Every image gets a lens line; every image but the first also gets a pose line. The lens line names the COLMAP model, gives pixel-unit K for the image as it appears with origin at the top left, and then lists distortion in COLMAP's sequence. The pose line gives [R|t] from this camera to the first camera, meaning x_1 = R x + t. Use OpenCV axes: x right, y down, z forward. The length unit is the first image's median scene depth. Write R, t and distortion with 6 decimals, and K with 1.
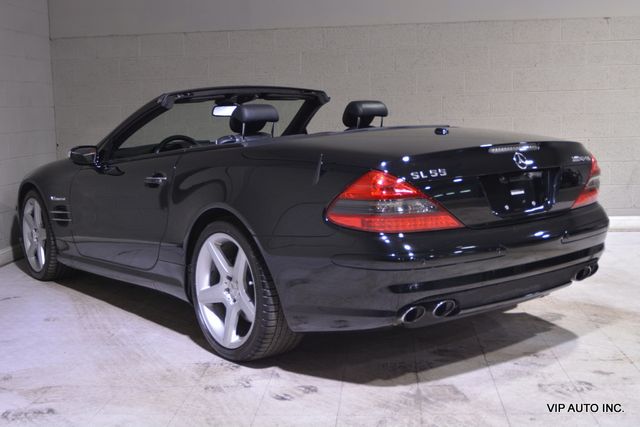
lens RADIAL K [[850.6, 0, 320.0], [0, 850.6, 213.5], [0, 0, 1]] dist [-0.078701, 0.037078]
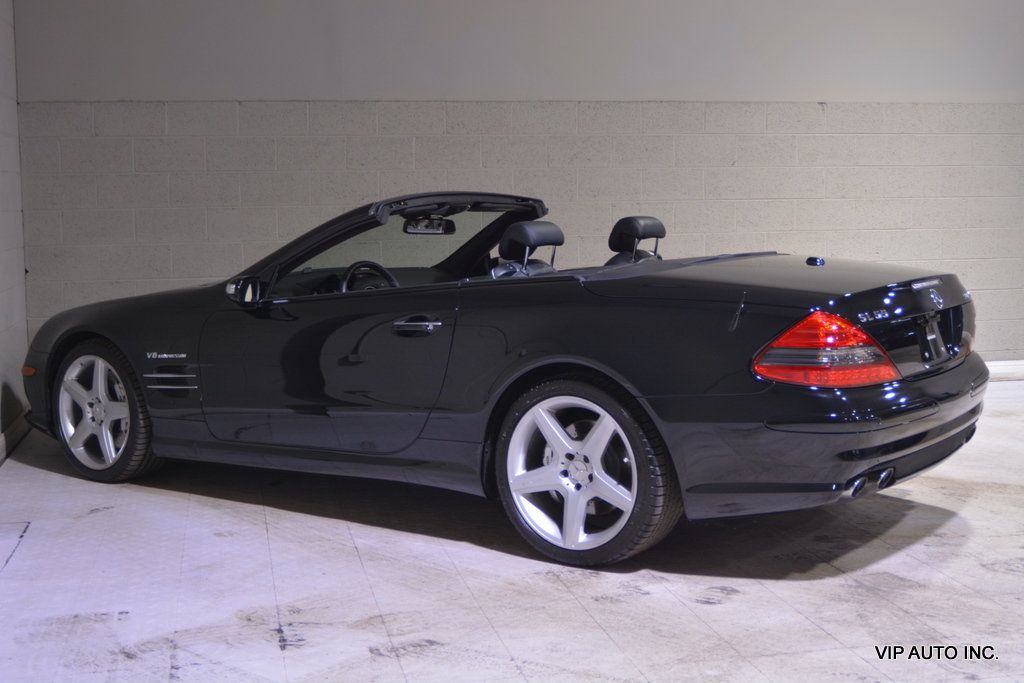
lens RADIAL K [[1380.4, 0, 512.0], [0, 1380.4, 341.5], [0, 0, 1]] dist [-0.061863, -0.007394]
pose [[0.953383, -0.013782, 0.301447, -0.506705], [0.020933, 0.999571, -0.020505, -0.000941], [-0.301035, 0.025859, 0.953262, -0.139040]]
